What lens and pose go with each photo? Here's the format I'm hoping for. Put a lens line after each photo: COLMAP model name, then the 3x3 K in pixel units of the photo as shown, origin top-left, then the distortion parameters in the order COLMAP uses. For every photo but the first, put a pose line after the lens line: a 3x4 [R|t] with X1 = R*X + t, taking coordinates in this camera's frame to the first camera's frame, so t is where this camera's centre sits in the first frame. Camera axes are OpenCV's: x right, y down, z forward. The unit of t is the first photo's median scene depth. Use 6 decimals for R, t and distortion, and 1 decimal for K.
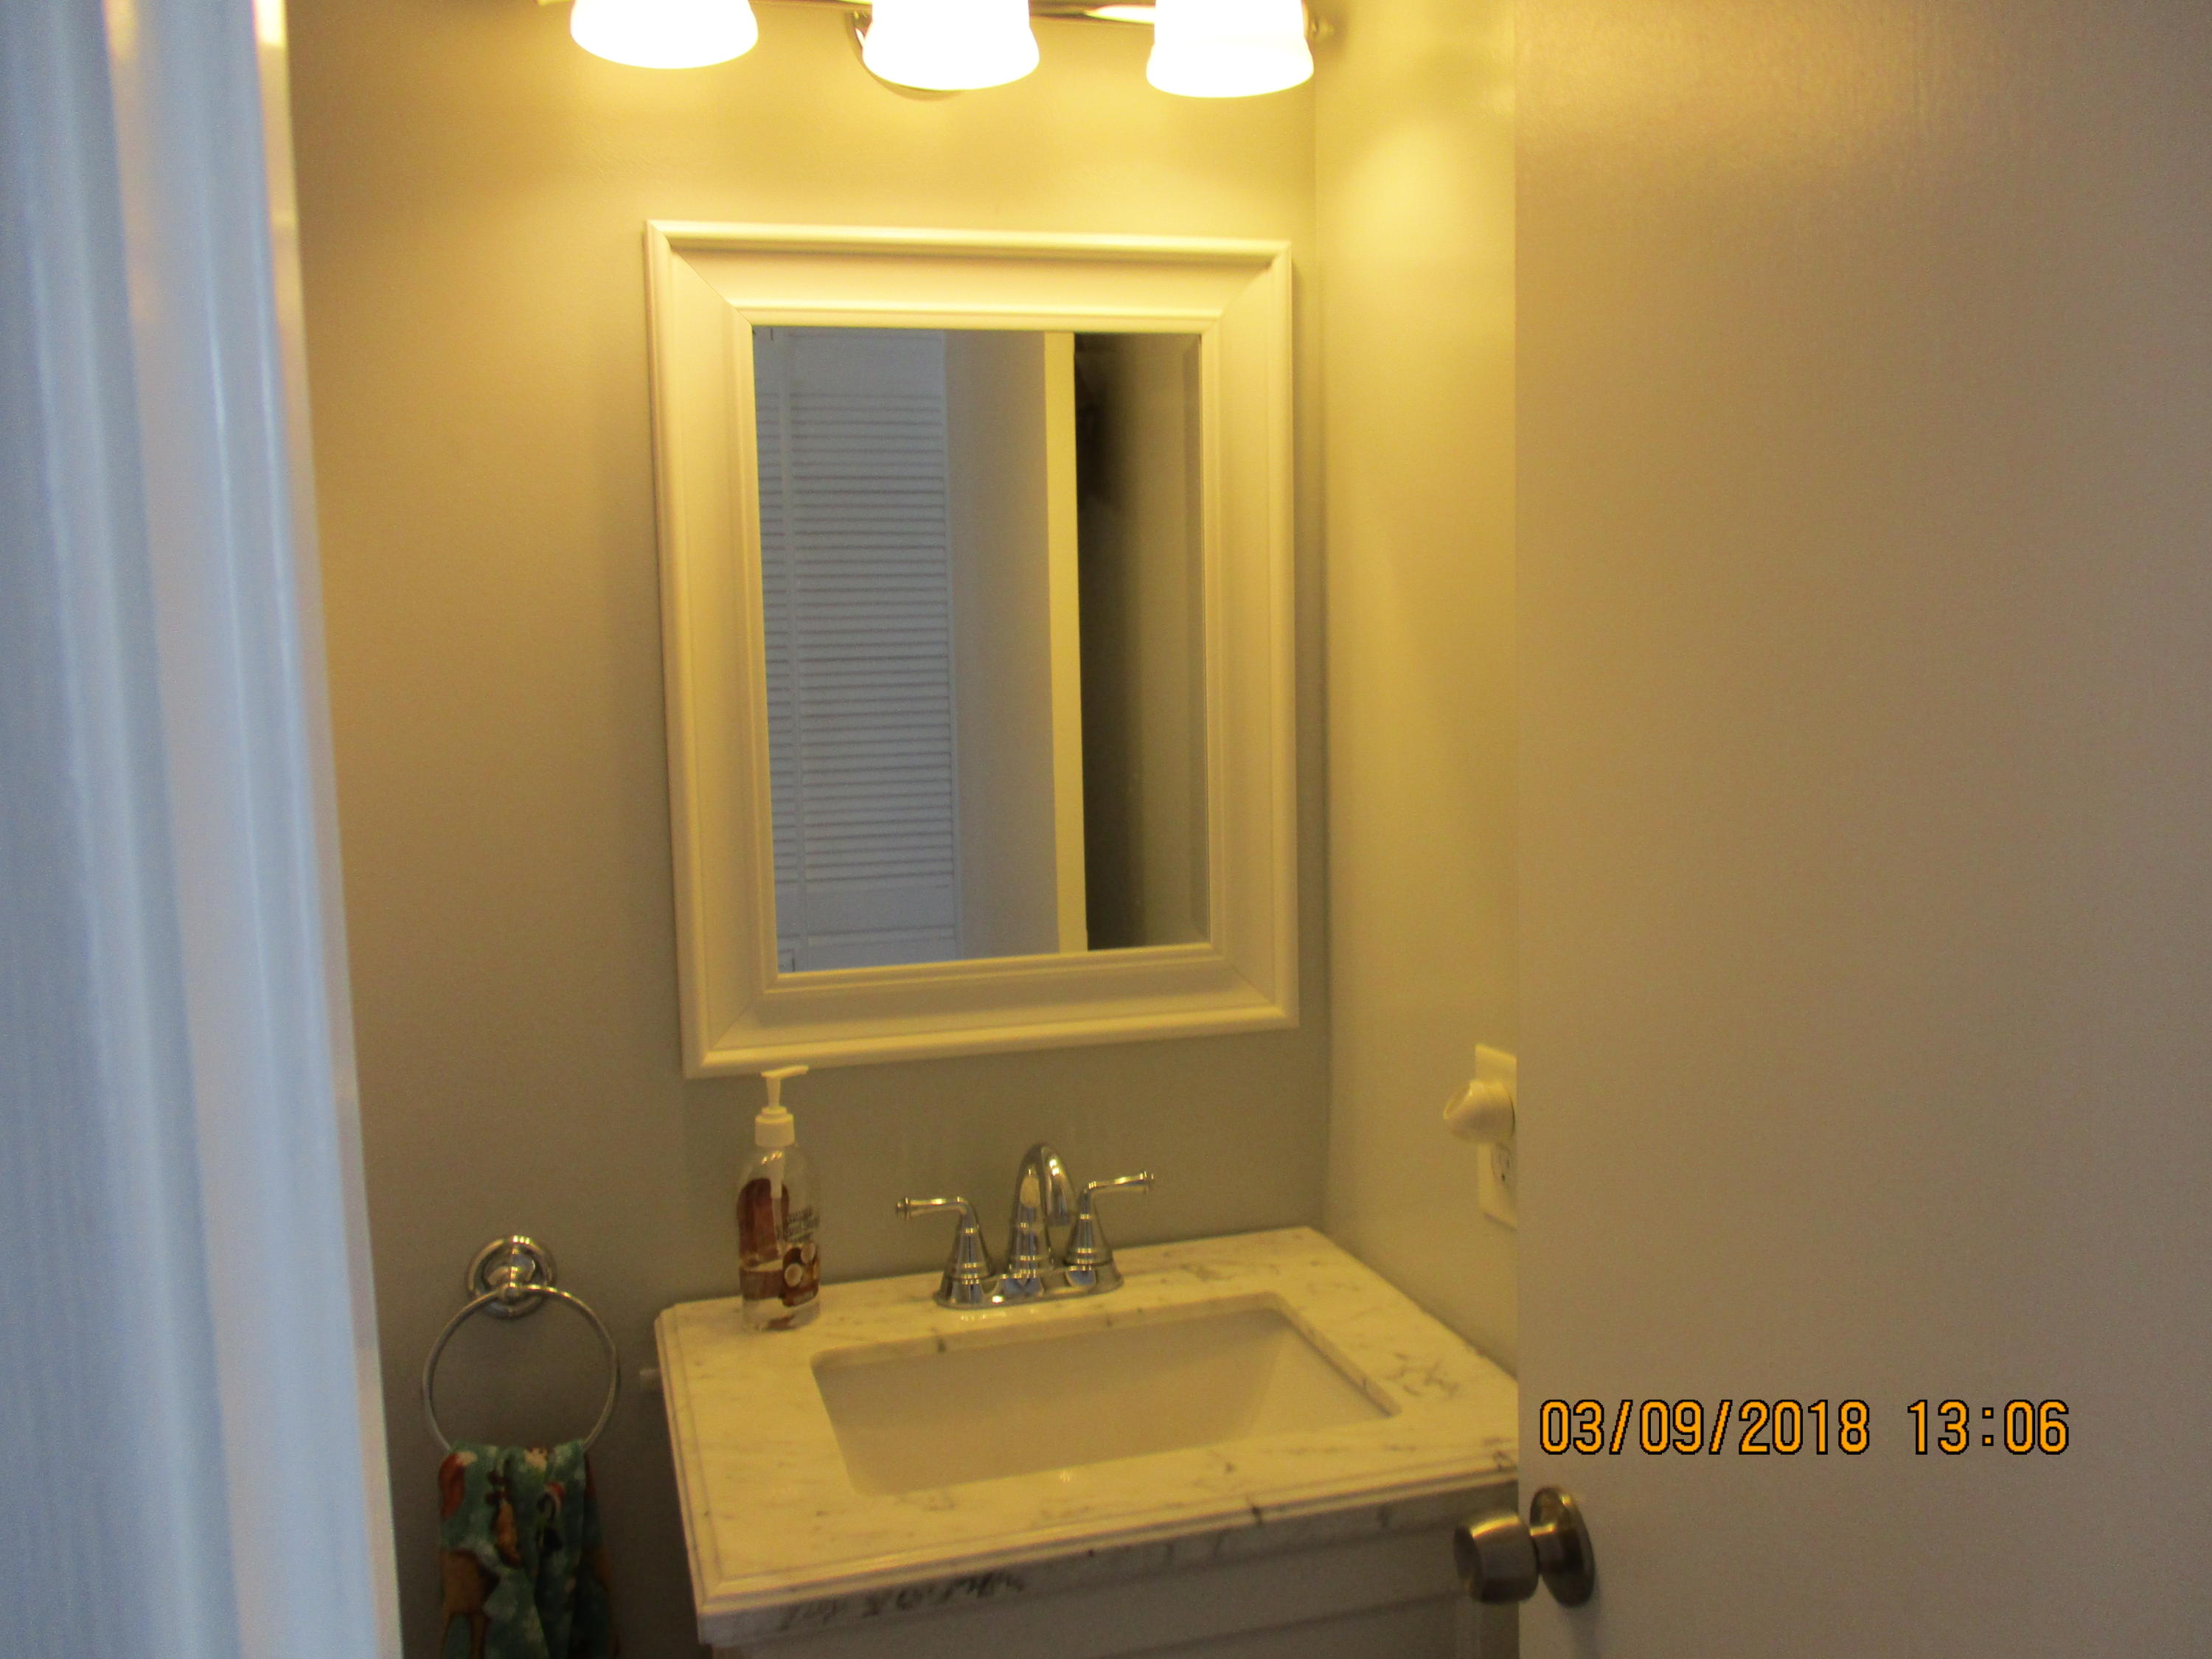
lens RADIAL K [[1884.5, 0, 1118.9], [0, 1884.5, 814.4], [0, 0, 1]] dist [-0.013143, 0.013515]
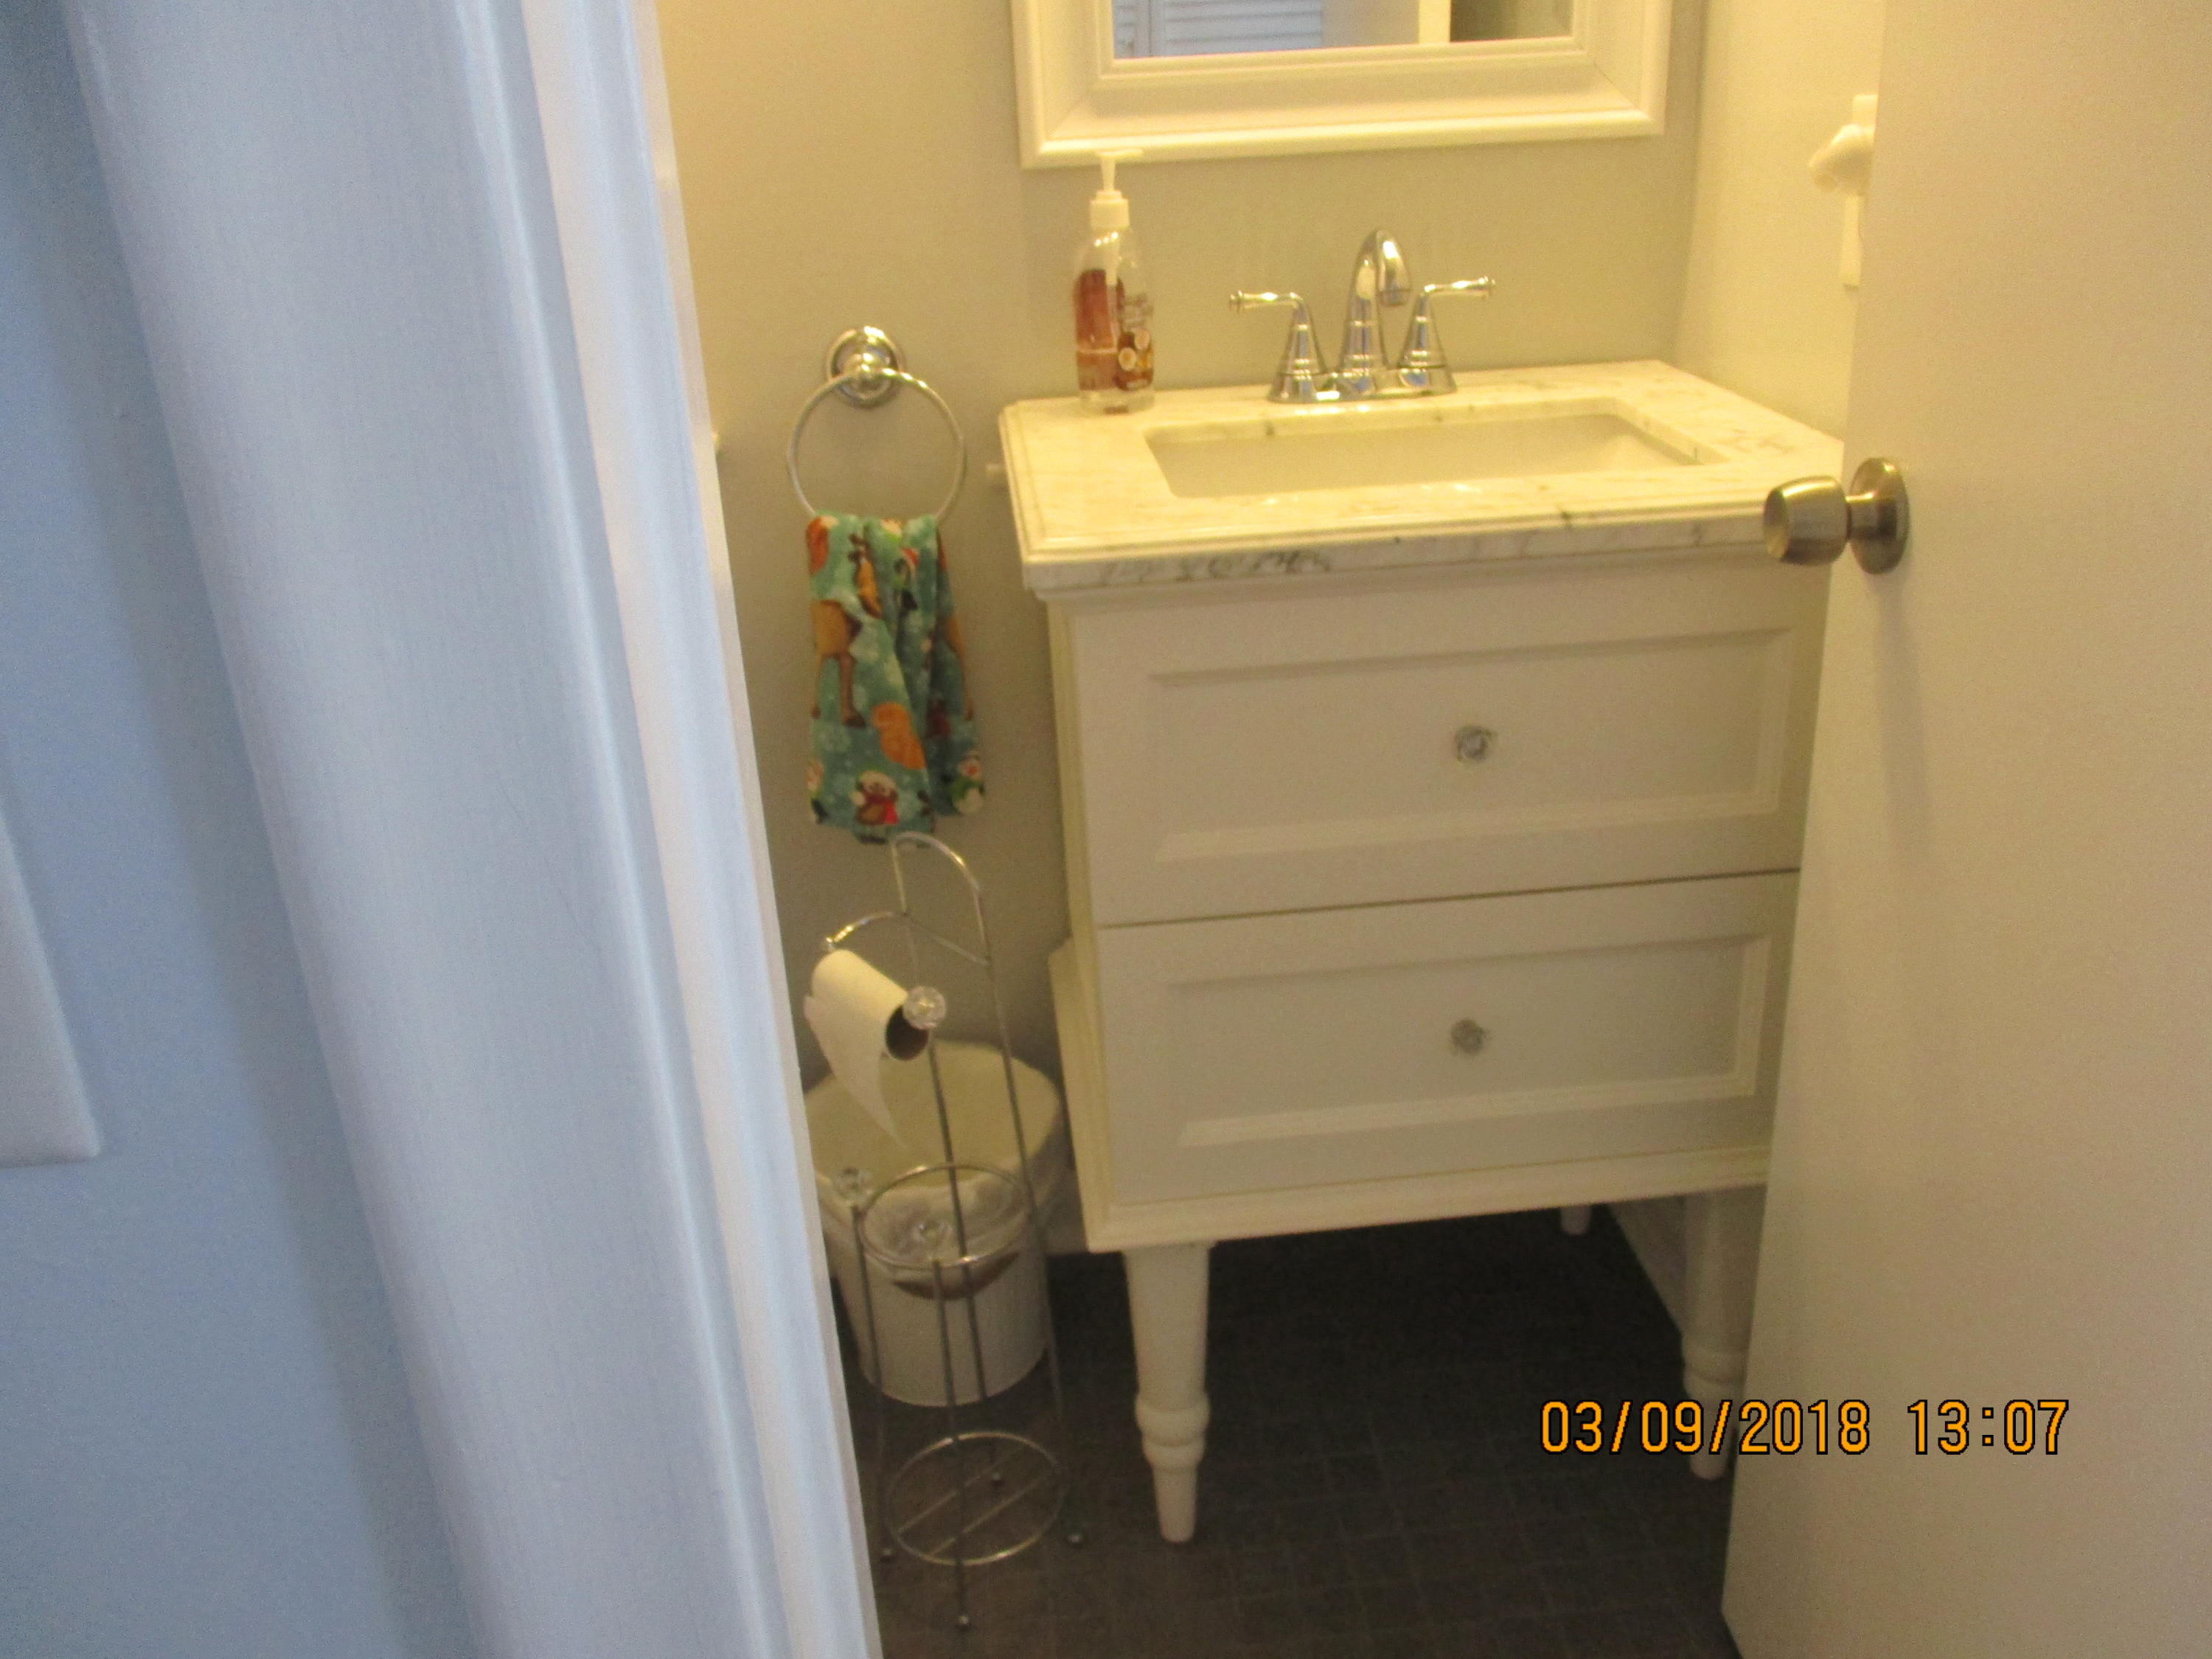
lens RADIAL K [[1884.5, 0, 1118.9], [0, 1884.5, 814.4], [0, 0, 1]] dist [-0.013143, 0.013515]
pose [[0.979845, 0.055645, -0.191850, 0.031893], [0.004568, 0.953924, 0.300014, 0.172046], [0.199705, -0.294844, 0.934444, -0.027494]]
